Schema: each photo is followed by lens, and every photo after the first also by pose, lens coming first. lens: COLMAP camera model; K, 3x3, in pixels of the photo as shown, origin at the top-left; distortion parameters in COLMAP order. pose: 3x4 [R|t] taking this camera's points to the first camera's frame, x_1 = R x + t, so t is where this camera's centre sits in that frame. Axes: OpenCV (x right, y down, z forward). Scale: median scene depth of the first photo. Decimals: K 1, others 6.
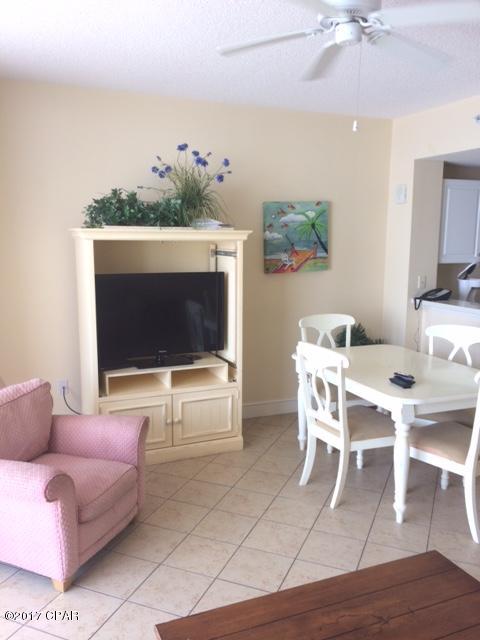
lens RADIAL K [[578.7, 0, 240.0], [0, 578.7, 320.0], [0, 0, 1]] dist [0.089862, -0.012013]
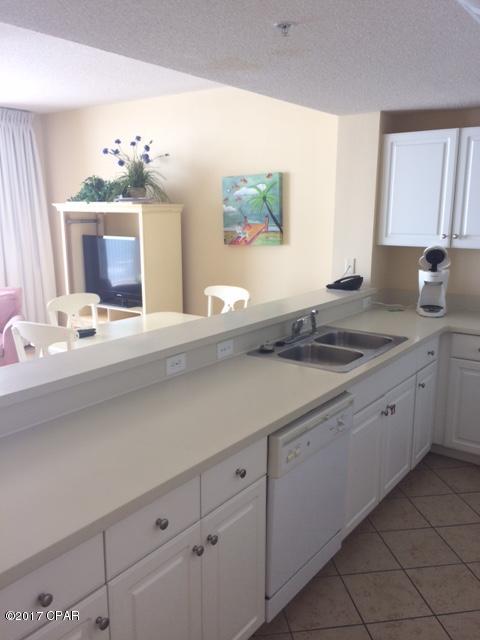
lens RADIAL K [[578.7, 0, 240.0], [0, 578.7, 320.0], [0, 0, 1]] dist [0.089862, -0.012013]
pose [[0.503104, 0.160707, -0.849152, 0.984254], [-0.126028, 0.985698, 0.111880, -0.064811], [0.854987, 0.050730, 0.516162, 0.468492]]
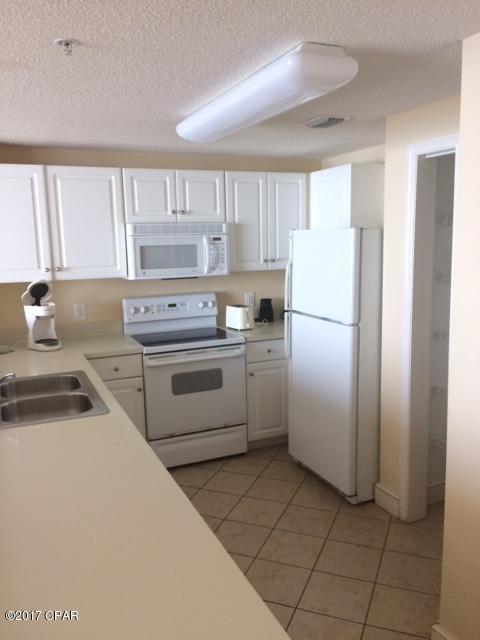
lens RADIAL K [[578.7, 0, 240.0], [0, 578.7, 320.0], [0, 0, 1]] dist [0.089862, -0.012013]
pose [[0.998254, -0.031104, -0.050217, 0.738190], [0.031305, 0.999505, 0.003209, -0.048773], [0.050092, -0.004775, 0.998733, 0.327951]]
